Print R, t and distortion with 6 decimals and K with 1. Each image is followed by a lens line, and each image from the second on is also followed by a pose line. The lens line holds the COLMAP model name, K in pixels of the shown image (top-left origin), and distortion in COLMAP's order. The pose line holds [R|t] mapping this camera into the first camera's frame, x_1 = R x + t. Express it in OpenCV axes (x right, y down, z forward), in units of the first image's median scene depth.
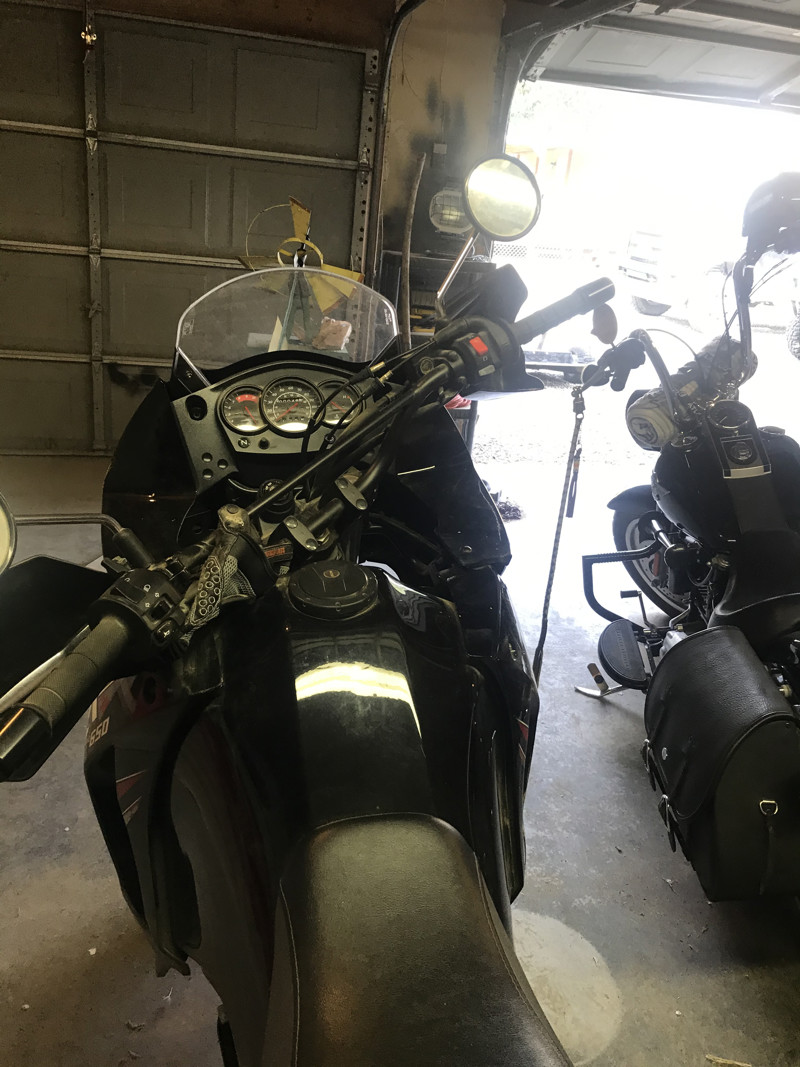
lens RADIAL K [[859.5, 0, 369.1], [0, 859.5, 514.5], [0, 0, 1]] dist [0.010132, 0.004777]
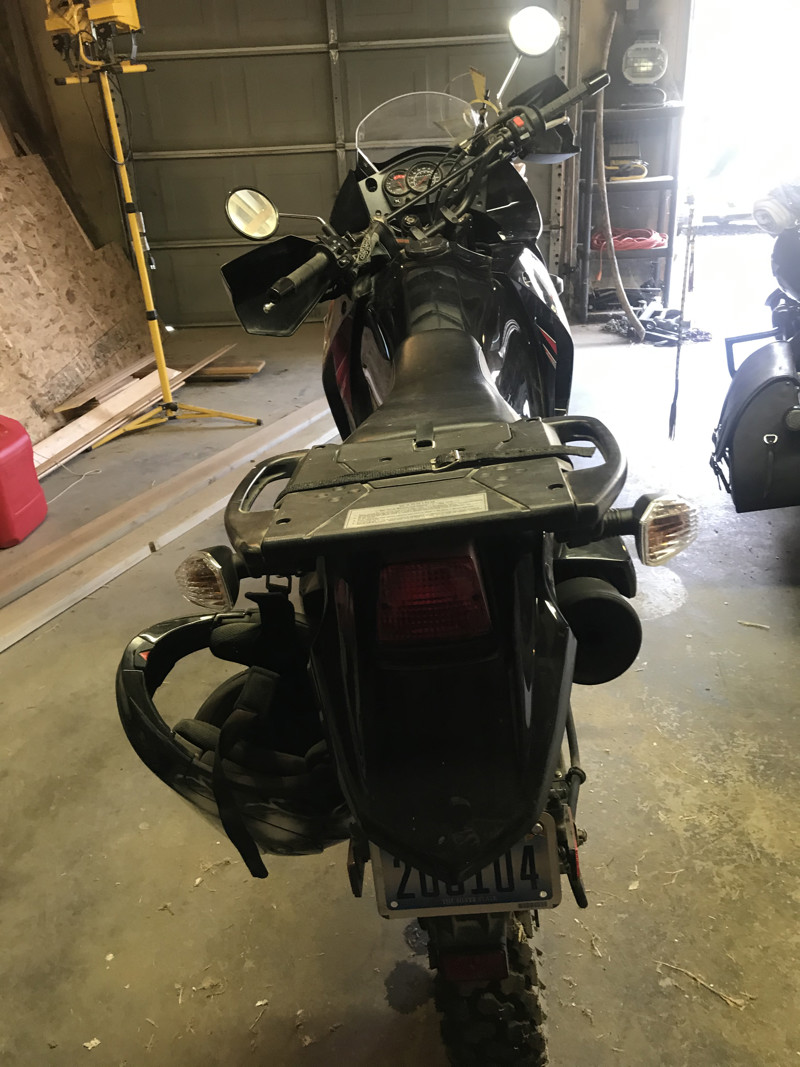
lens RADIAL K [[877.8, 0, 400.0], [0, 877.8, 533.5], [0, 0, 1]] dist [-0.010092, 0.046272]
pose [[0.960216, -0.017143, -0.278733, 0.165715], [0.047321, 0.993668, 0.101904, 0.194036], [0.275221, -0.111040, 0.954947, -0.380248]]
